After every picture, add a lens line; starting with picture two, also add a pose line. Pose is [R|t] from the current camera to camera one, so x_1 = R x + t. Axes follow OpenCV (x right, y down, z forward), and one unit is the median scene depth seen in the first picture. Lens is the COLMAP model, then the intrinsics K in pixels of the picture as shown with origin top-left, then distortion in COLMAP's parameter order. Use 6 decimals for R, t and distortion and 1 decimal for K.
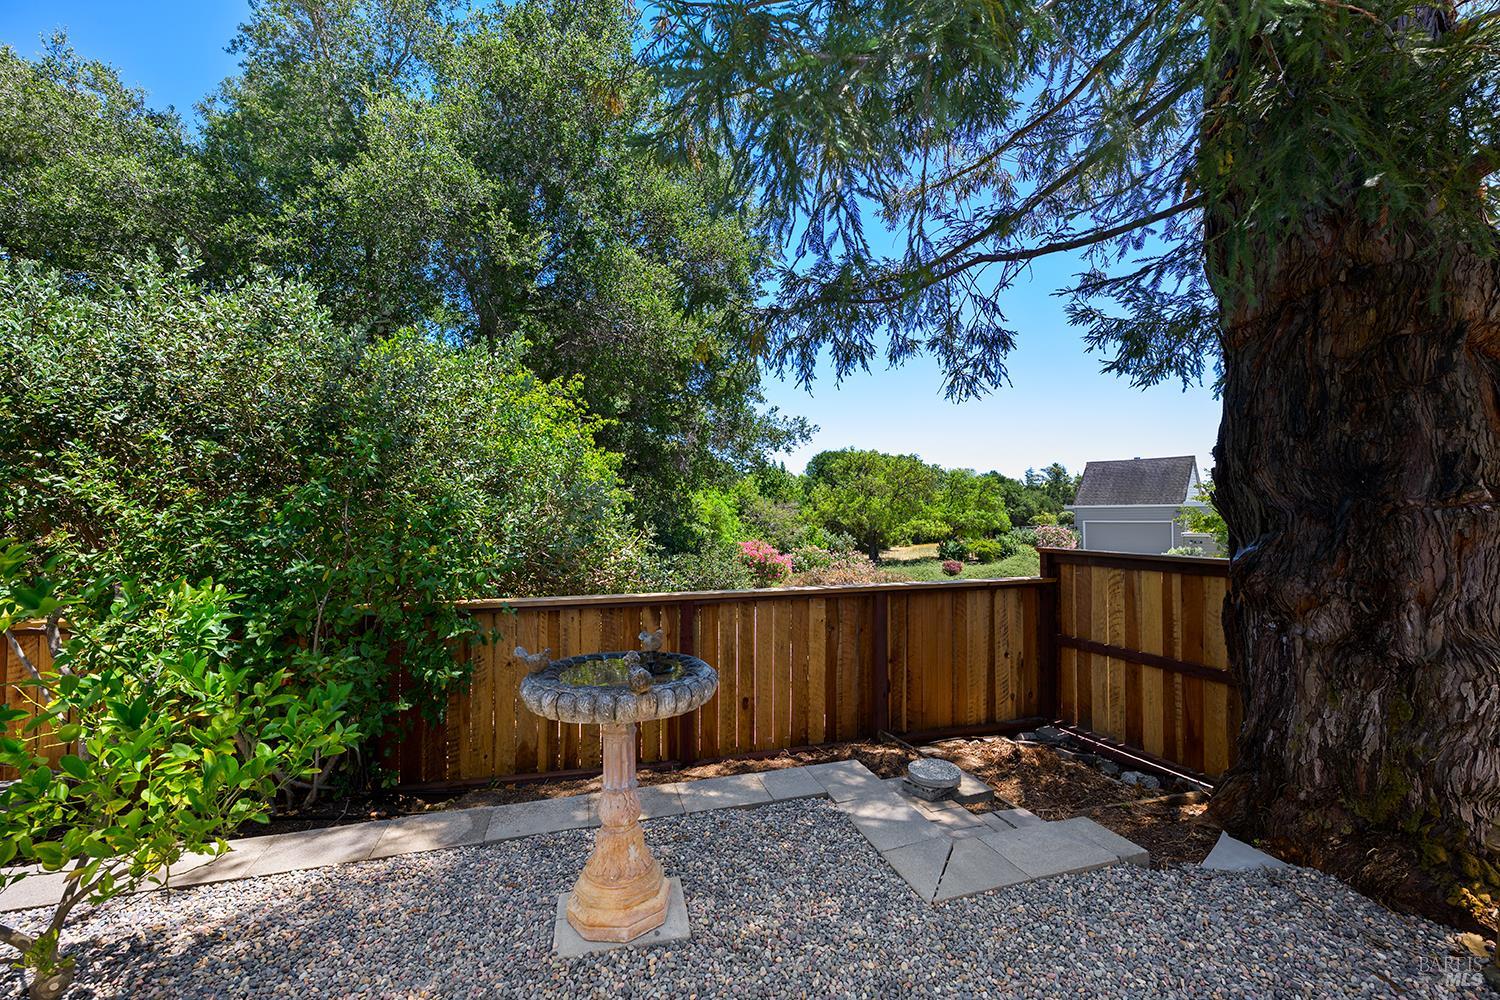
lens RADIAL K [[590.1, 0, 757.5], [0, 590.1, 514.1], [0, 0, 1]] dist [-0.000630, -0.000013]
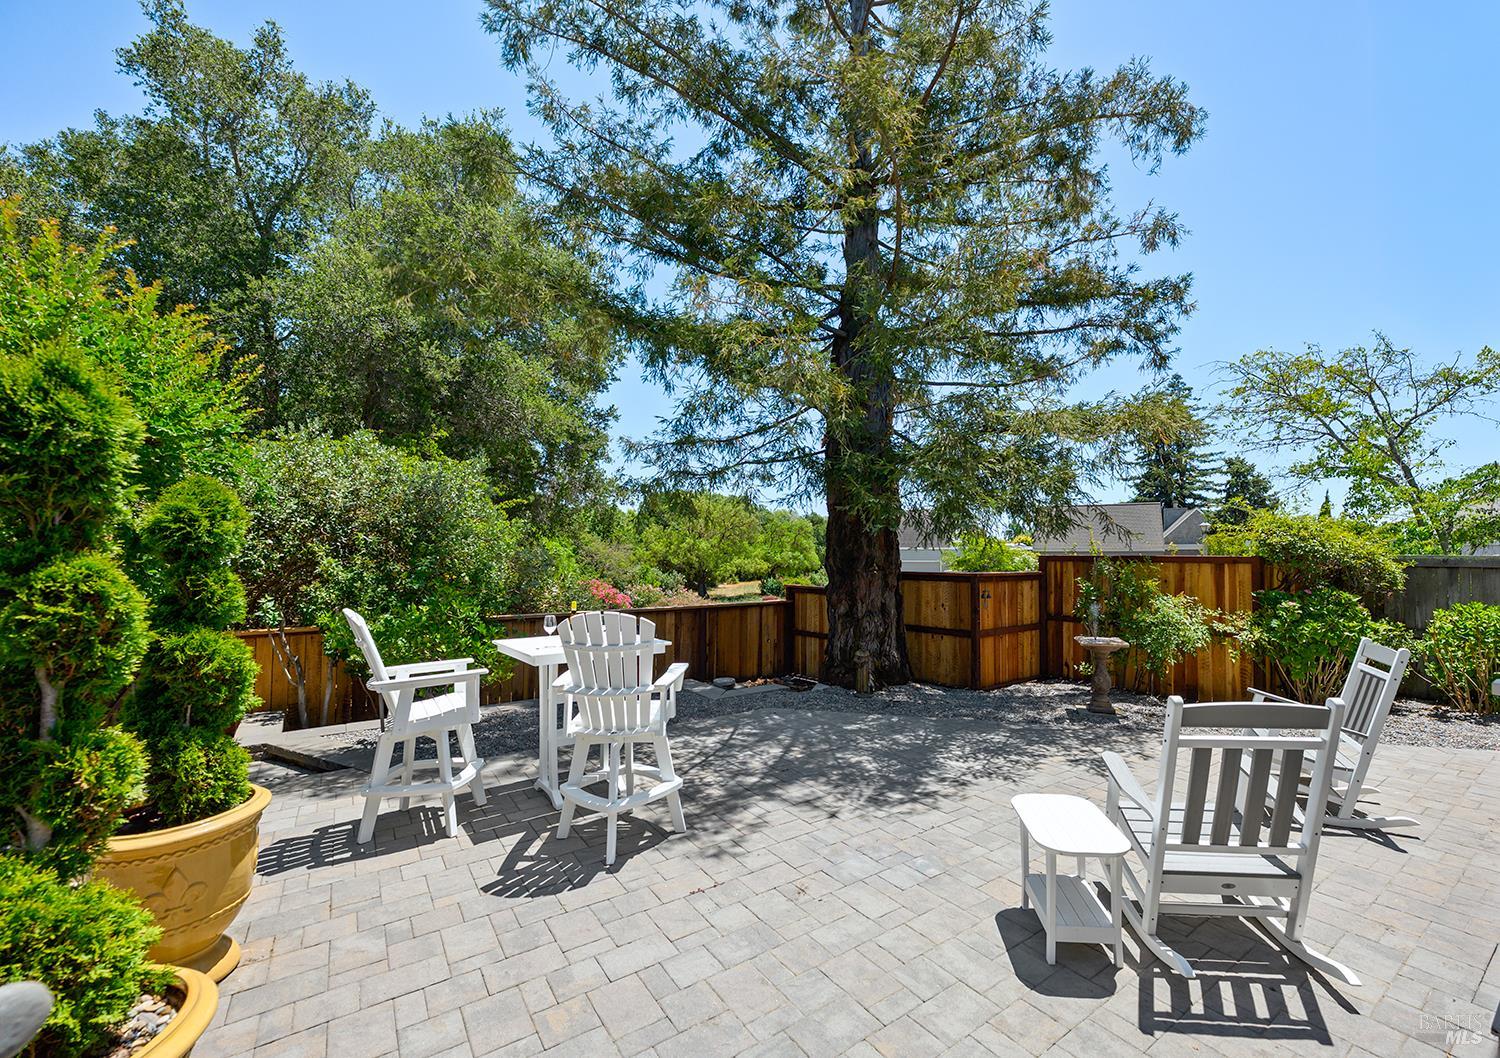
lens RADIAL K [[633.0, 0, 796.9], [0, 633.0, 537.7], [0, 0, 1]] dist [0.000175, 0.000175]
pose [[0.942485, 0.012949, 0.333997, -0.031138], [-0.006760, 0.999783, -0.019685, -0.009597], [-0.334180, 0.016295, 0.942369, -0.167493]]
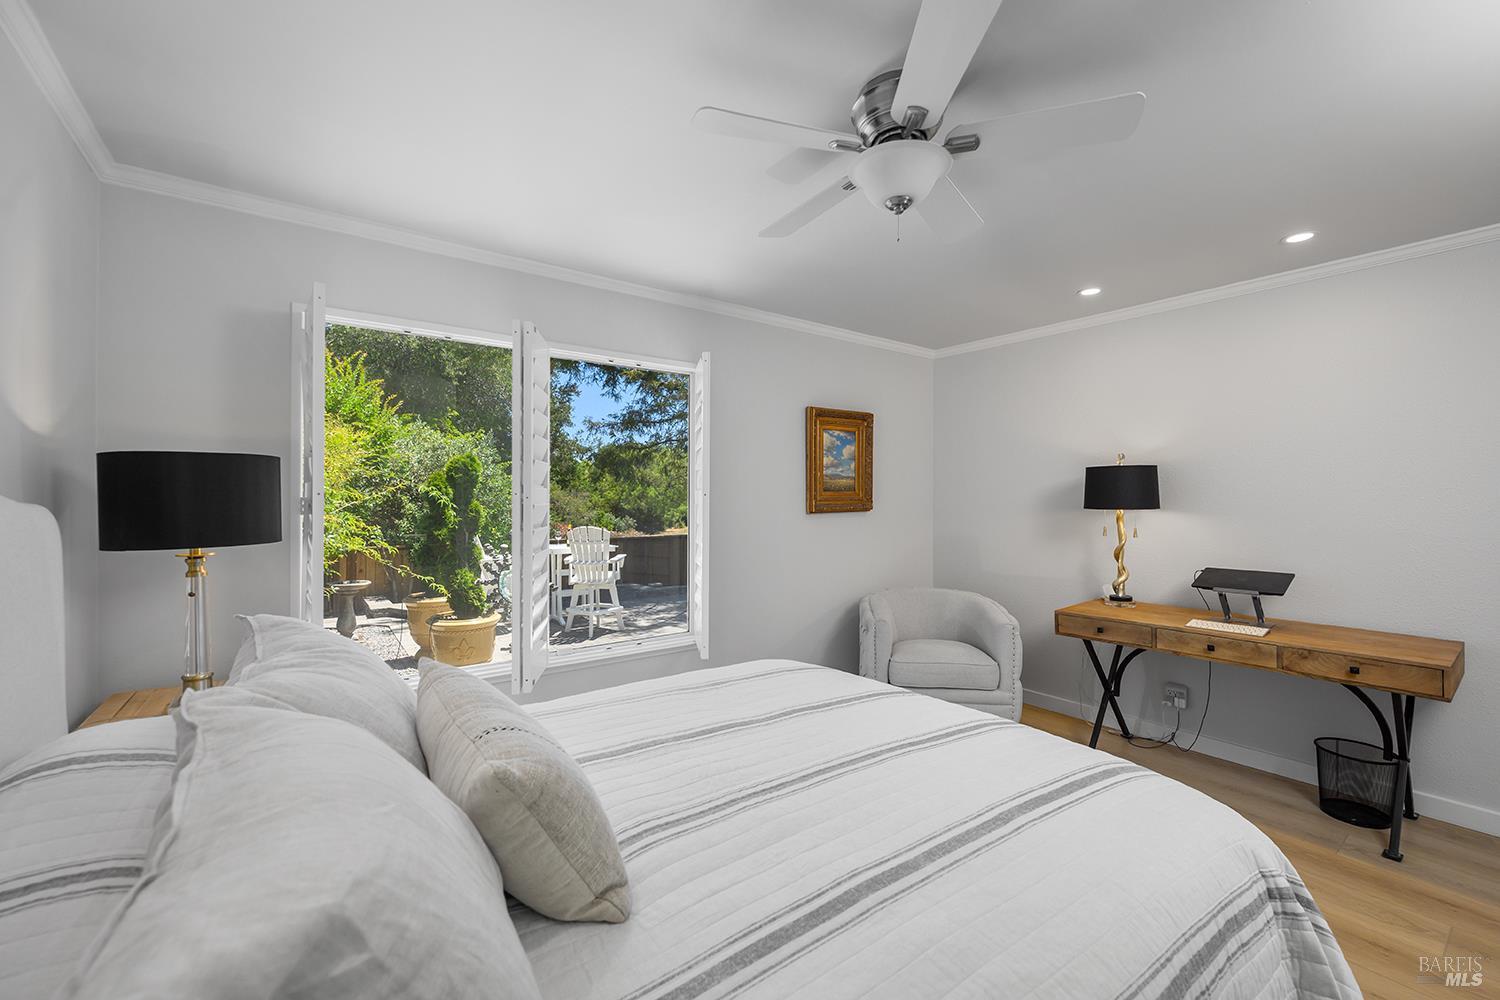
lens RADIAL K [[625.1, 0, 750.0], [0, 625.1, 500.0], [0, 0, 1]] dist [-0.007645, -0.000072]
pose [[0.941723, 0.004835, 0.336356, -0.049519], [-0.006830, 0.999965, 0.004749, -0.010697], [-0.336321, -0.006769, 0.941723, -0.314463]]
